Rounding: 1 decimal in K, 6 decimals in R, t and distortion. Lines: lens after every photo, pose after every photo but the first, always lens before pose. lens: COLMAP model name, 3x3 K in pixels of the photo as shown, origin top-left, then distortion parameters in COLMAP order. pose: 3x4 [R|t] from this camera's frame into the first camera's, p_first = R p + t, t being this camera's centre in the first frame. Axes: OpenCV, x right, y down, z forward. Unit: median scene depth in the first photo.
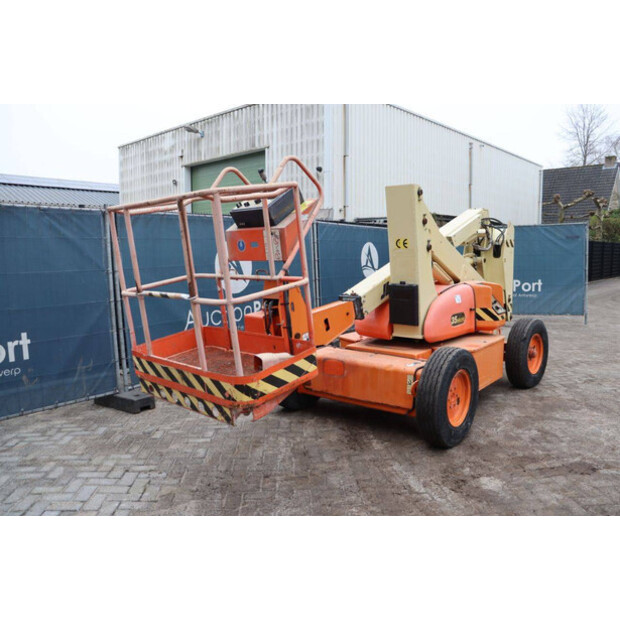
lens RADIAL K [[507.4, 0, 315.2], [0, 507.4, 313.0], [0, 0, 1]] dist [-0.157140, 0.119032]
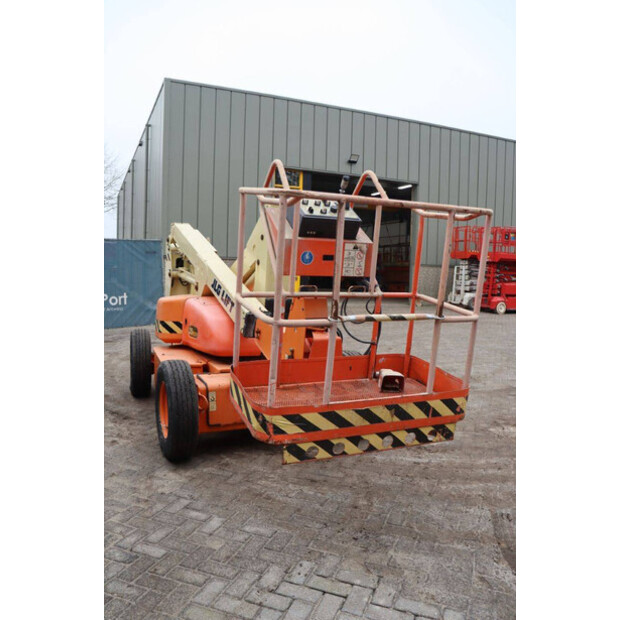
lens RADIAL K [[507.4, 0, 308.7], [0, 507.4, 312.4], [0, 0, 1]] dist [-0.157140, 0.119032]
pose [[0.409939, -0.057148, 0.910321, -0.777210], [0.081606, 0.996331, 0.025799, -0.053480], [-0.908455, 0.063712, 0.413098, 0.546682]]
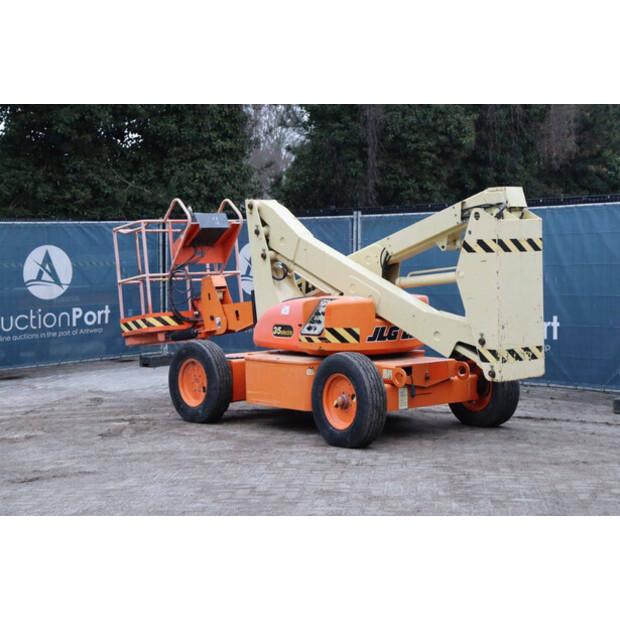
lens RADIAL K [[1176.6, 0, 314.4], [0, 1176.6, 310.2], [0, 0, 1]] dist [0.286656, 0.000000]
pose [[-0.161110, 0.070537, -0.984412, 2.783494], [-0.101287, 0.990994, 0.087586, -0.257637], [0.981725, 0.113819, -0.152515, 1.568205]]
